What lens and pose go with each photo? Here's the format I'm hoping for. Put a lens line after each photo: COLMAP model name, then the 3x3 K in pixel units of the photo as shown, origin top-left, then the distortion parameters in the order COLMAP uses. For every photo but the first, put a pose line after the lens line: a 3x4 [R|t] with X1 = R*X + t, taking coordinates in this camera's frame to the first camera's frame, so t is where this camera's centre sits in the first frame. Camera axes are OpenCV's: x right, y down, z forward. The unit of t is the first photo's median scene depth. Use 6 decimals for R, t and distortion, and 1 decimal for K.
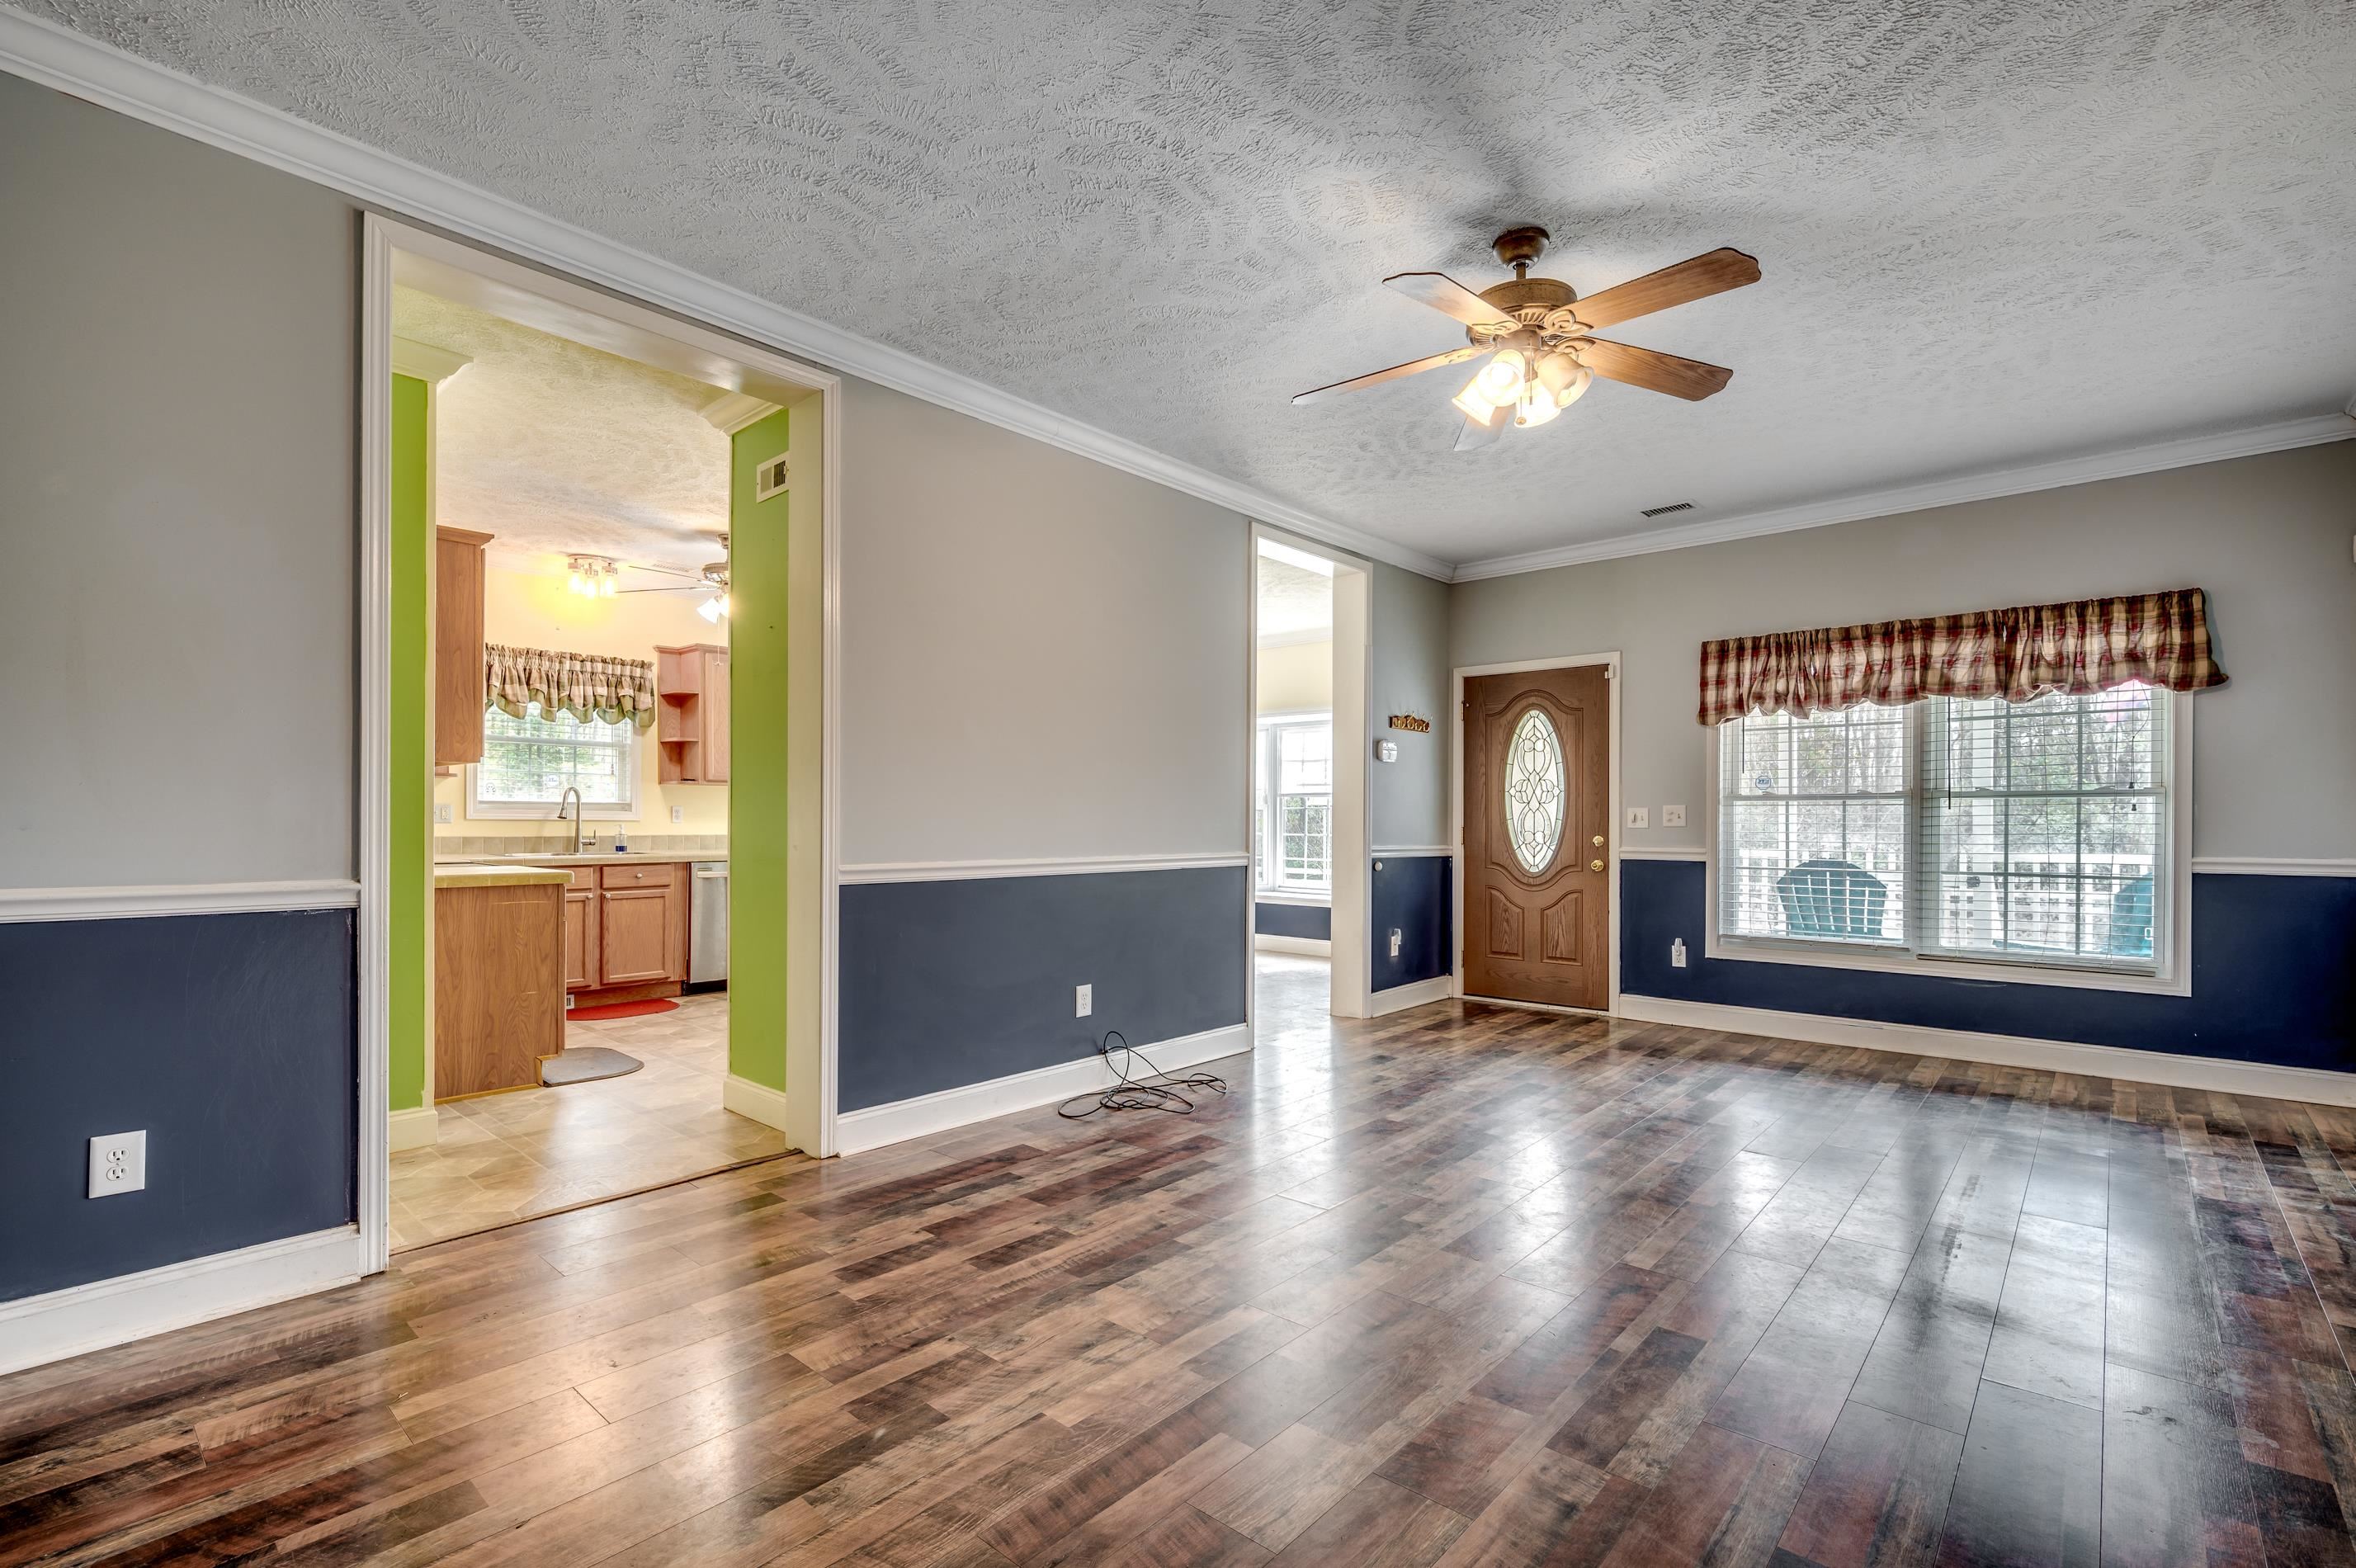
lens RADIAL K [[1053.5, 0, 1186.1], [0, 1053.5, 822.7], [0, 0, 1]] dist [-0.000852, -0.000275]
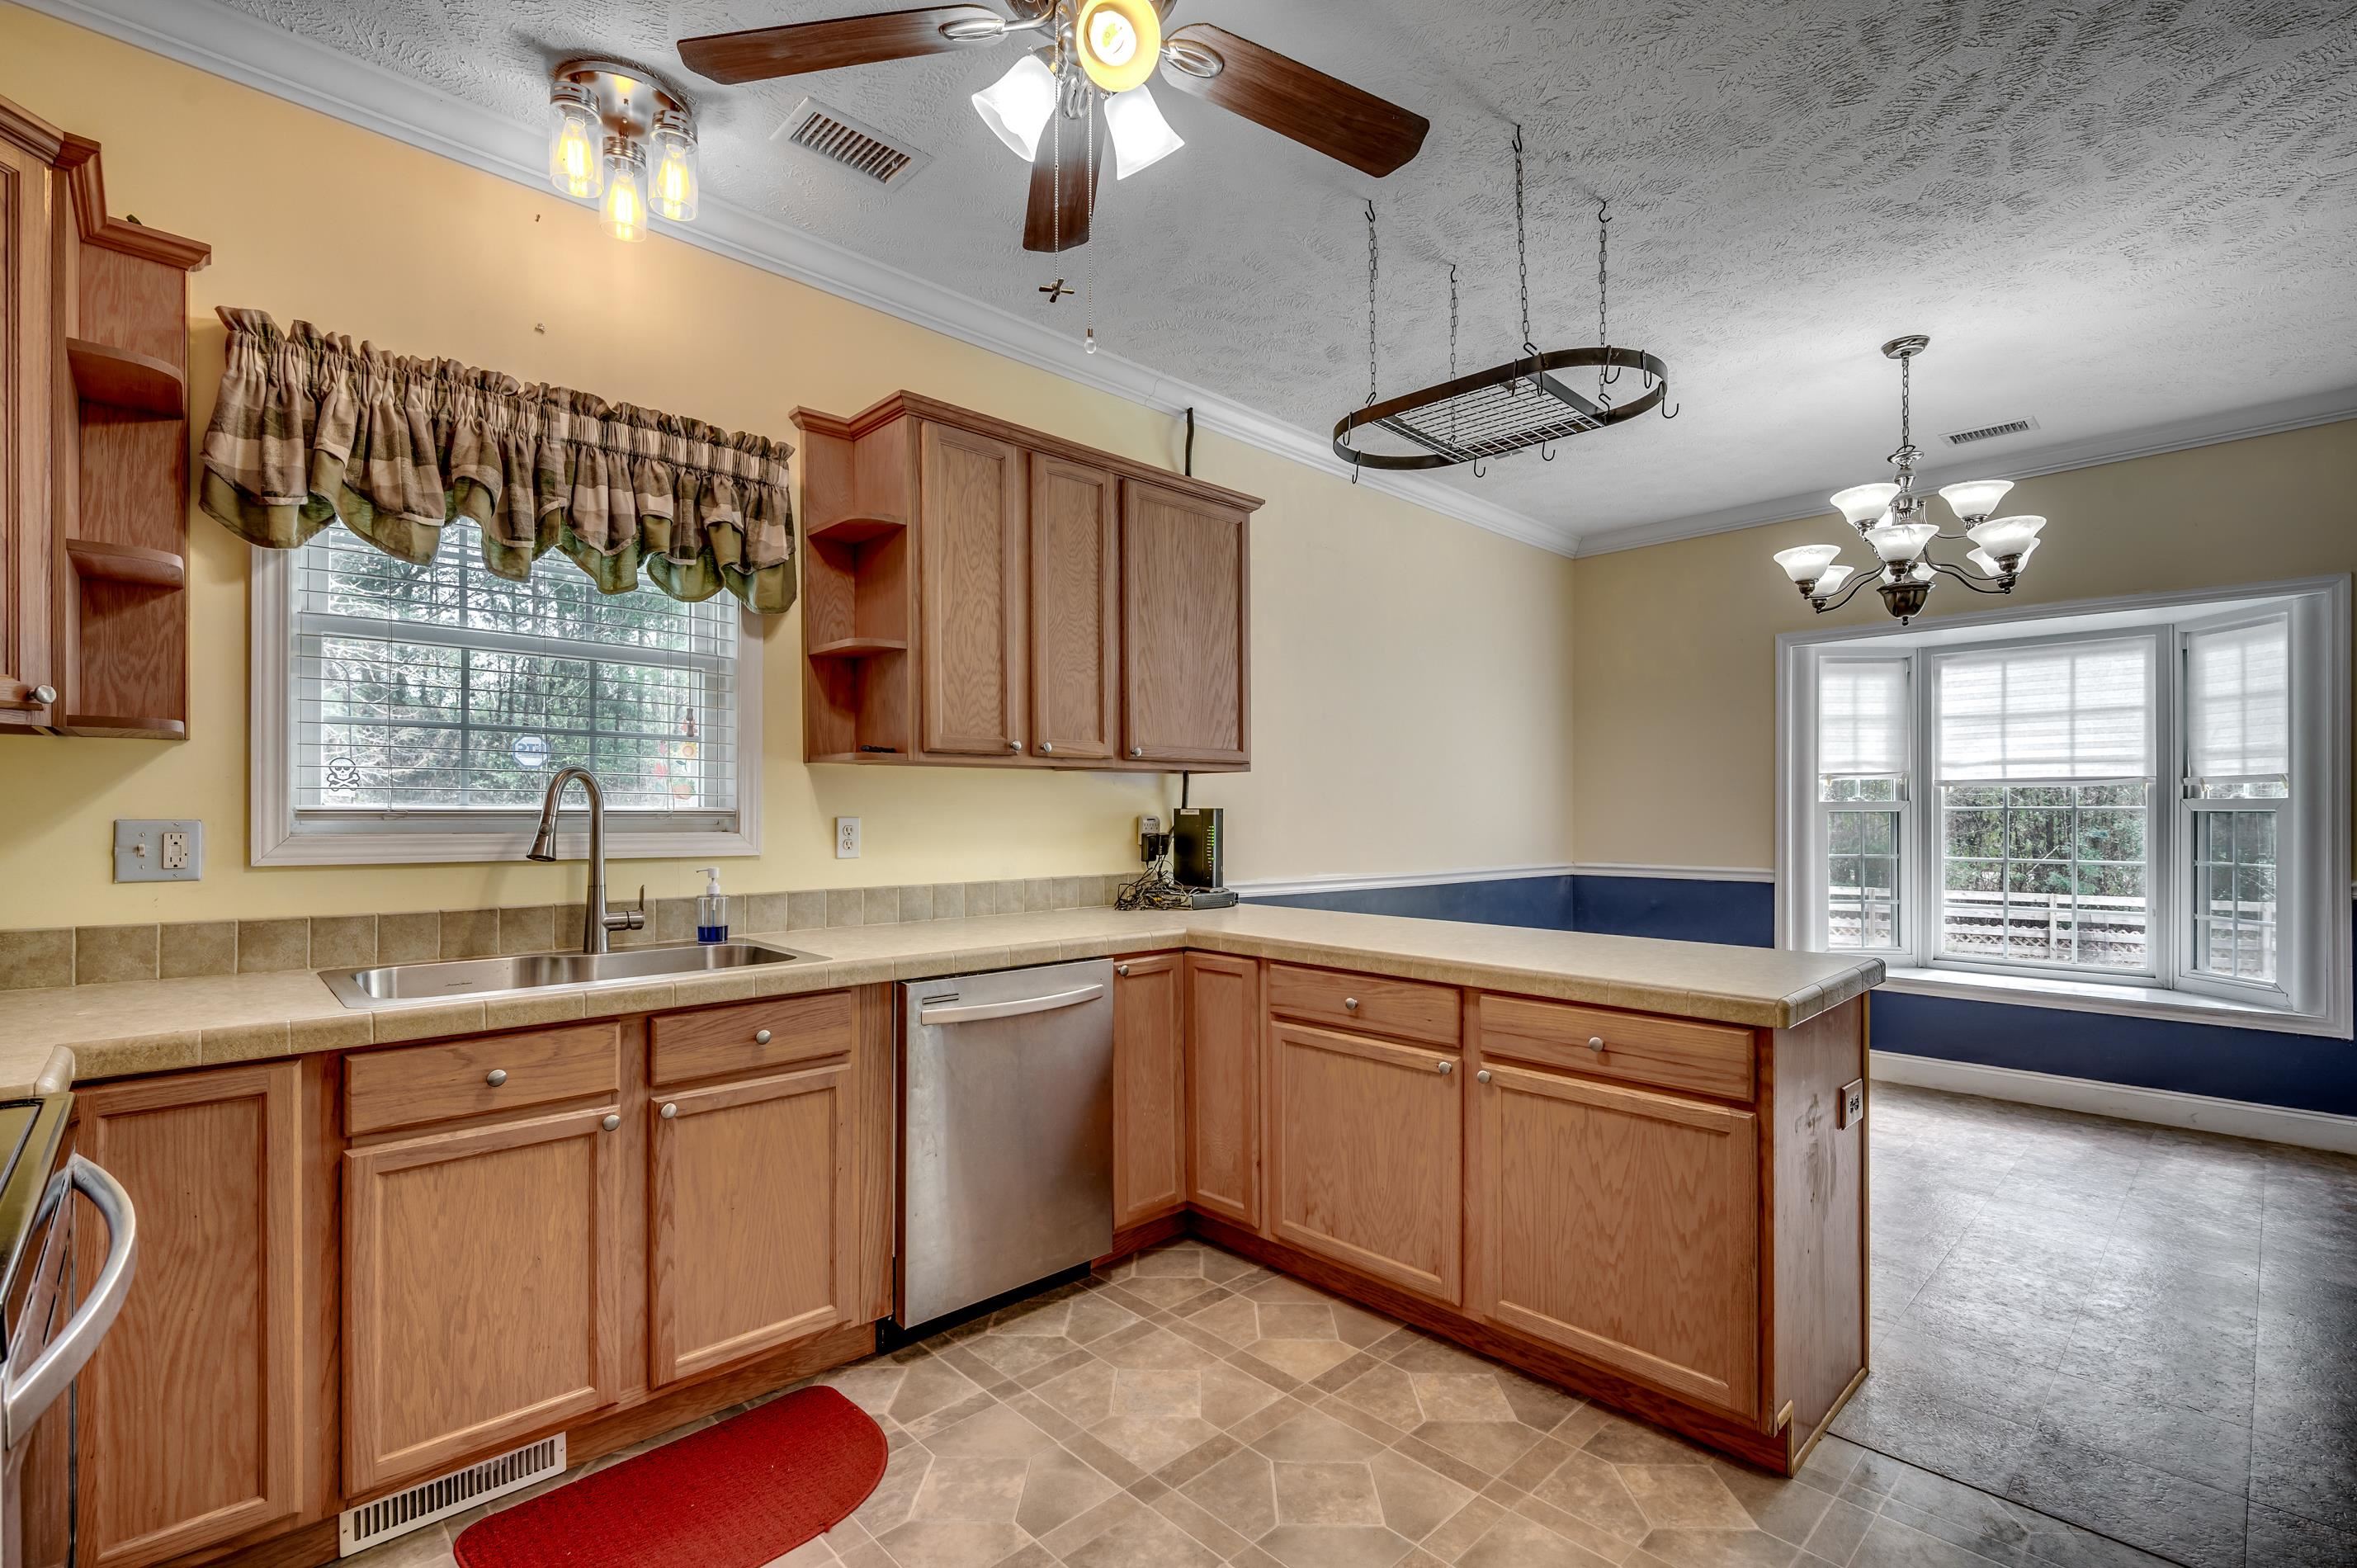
lens RADIAL K [[1054.0, 0, 1189.0], [0, 1054.0, 815.3], [0, 0, 1]] dist [0.001472, -0.000651]
pose [[0.996845, -0.005009, -0.079215, -0.367520], [0.004835, 0.999985, -0.002394, -0.017089], [0.079225, 0.002003, 0.996855, 0.696037]]
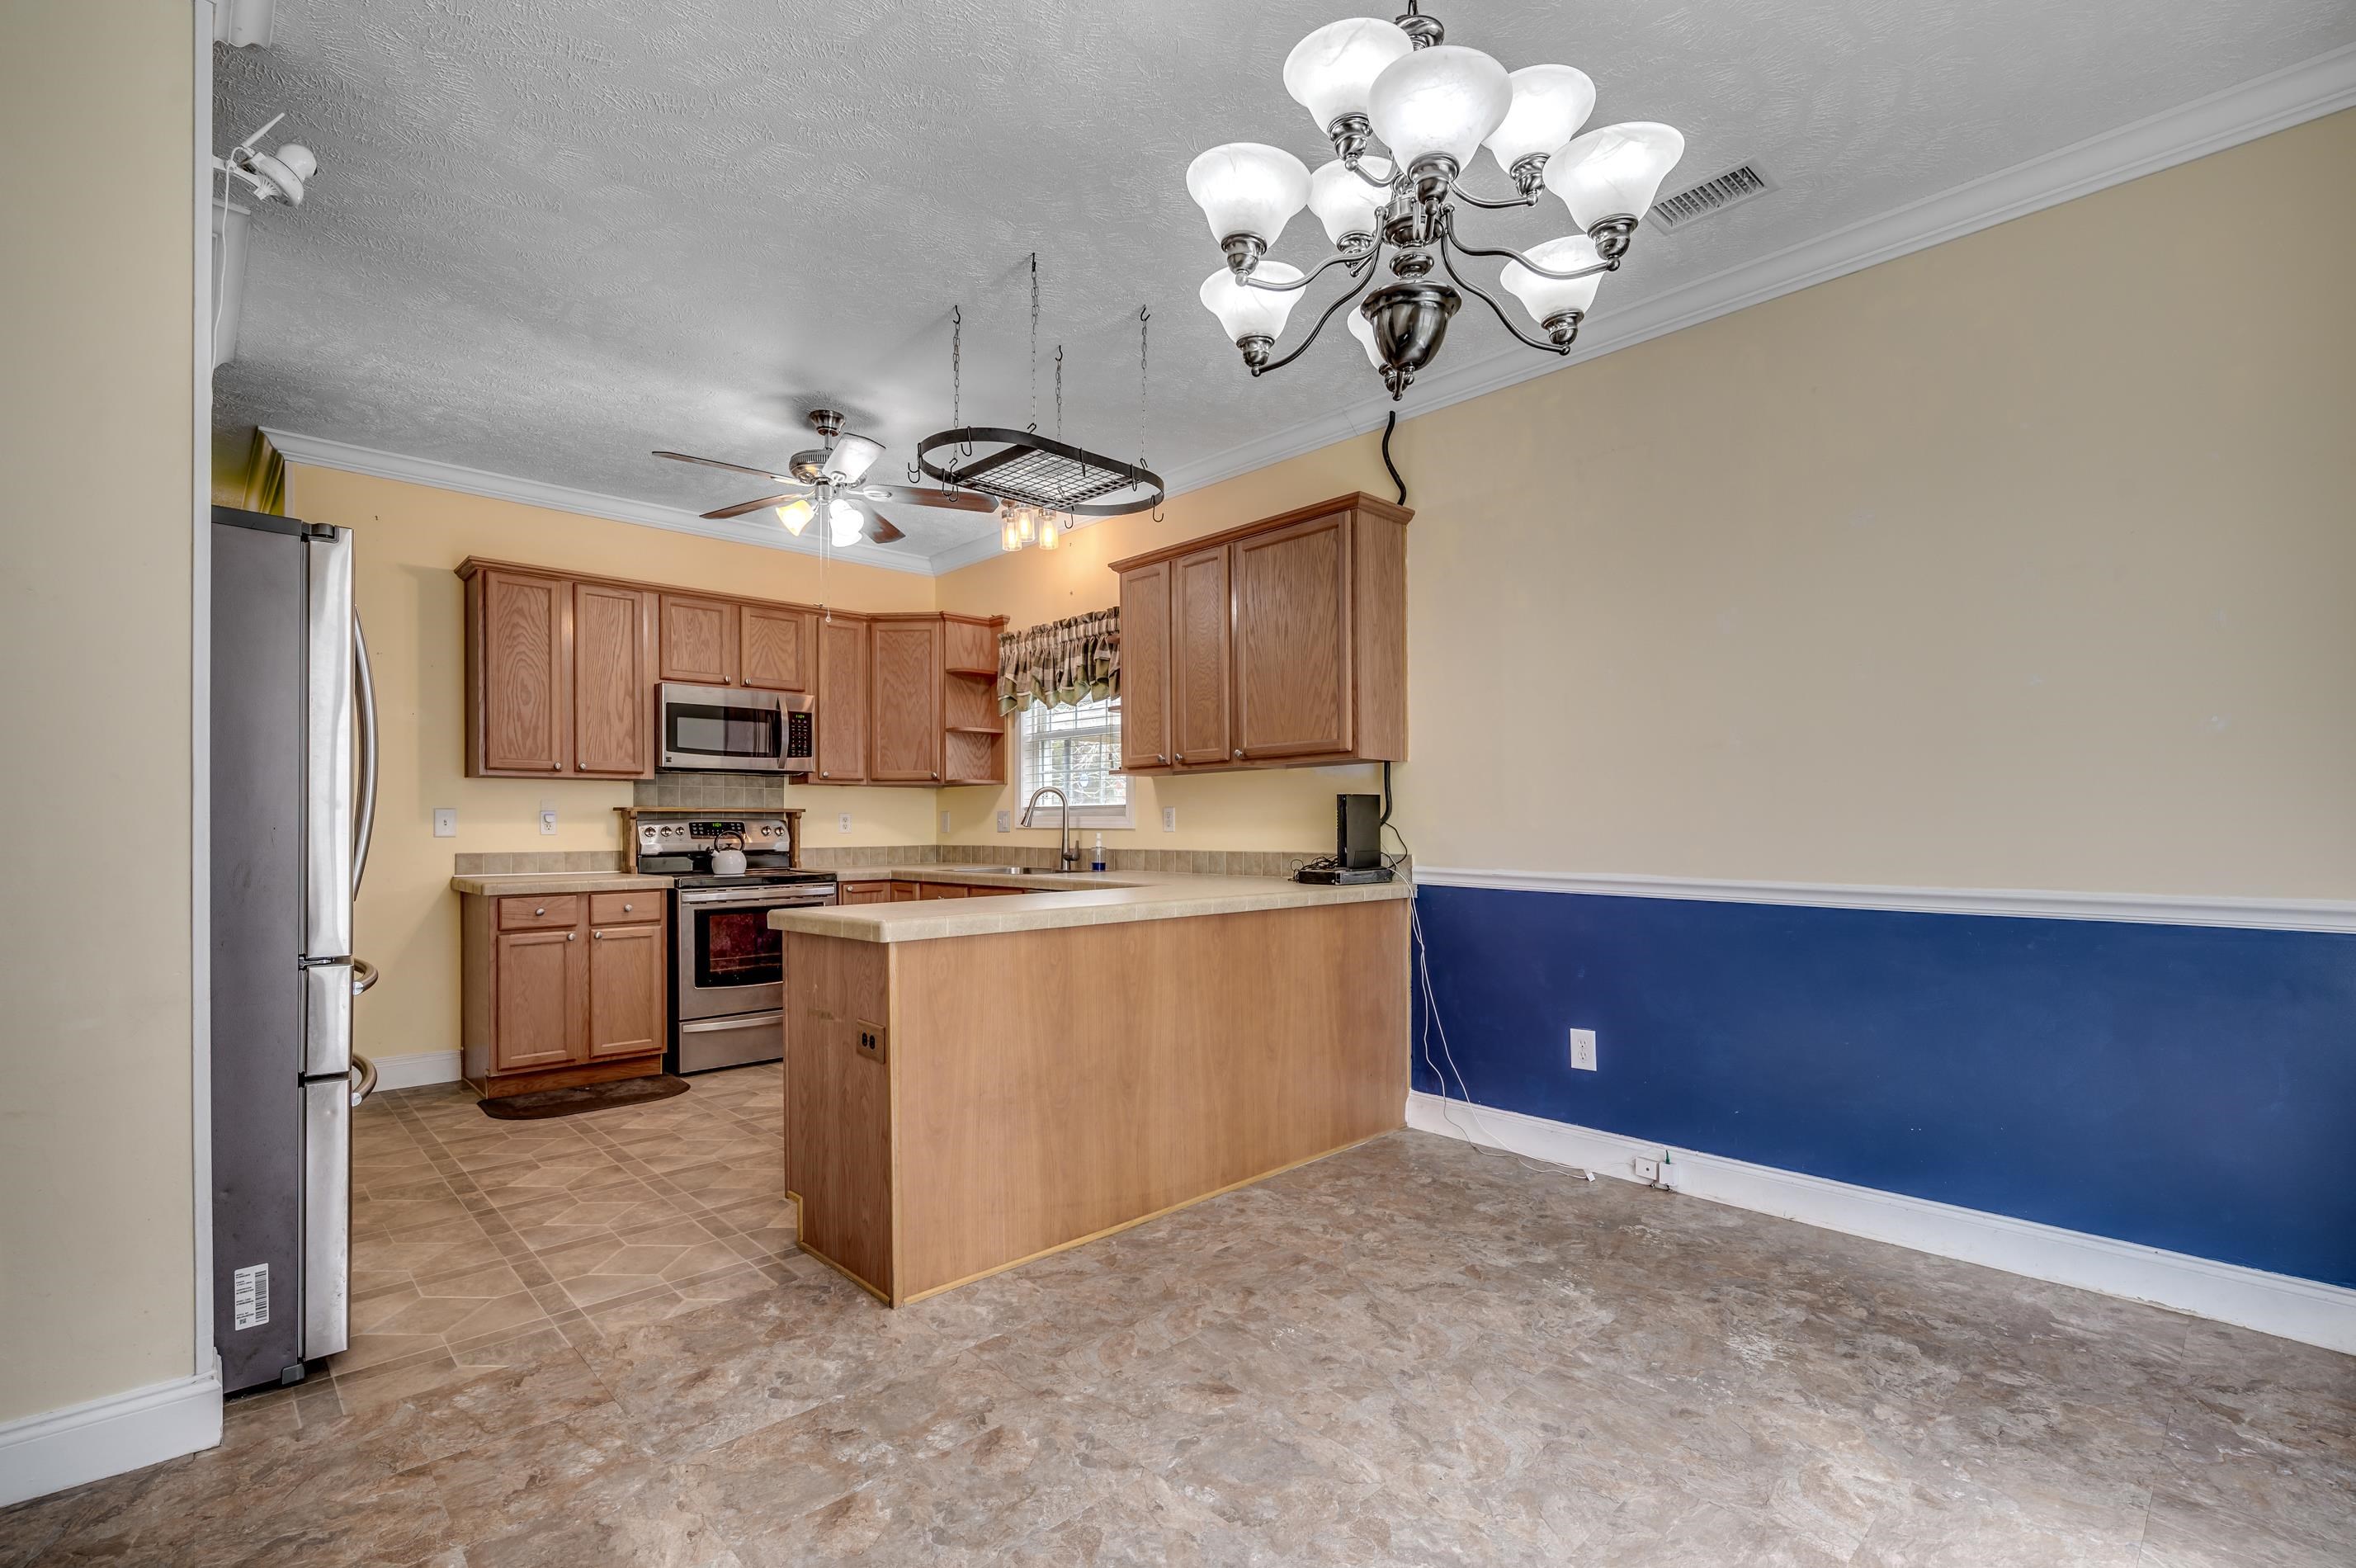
lens RADIAL K [[1059.8, 0, 1198.1], [0, 1059.8, 831.8], [0, 0, 1]] dist [0.000406, -0.000154]
pose [[-0.077121, 0.000874, -0.997021, 0.223946], [-0.000063, 1.000000, 0.000881, -0.000721], [0.997022, 0.000131, -0.077121, 1.226680]]
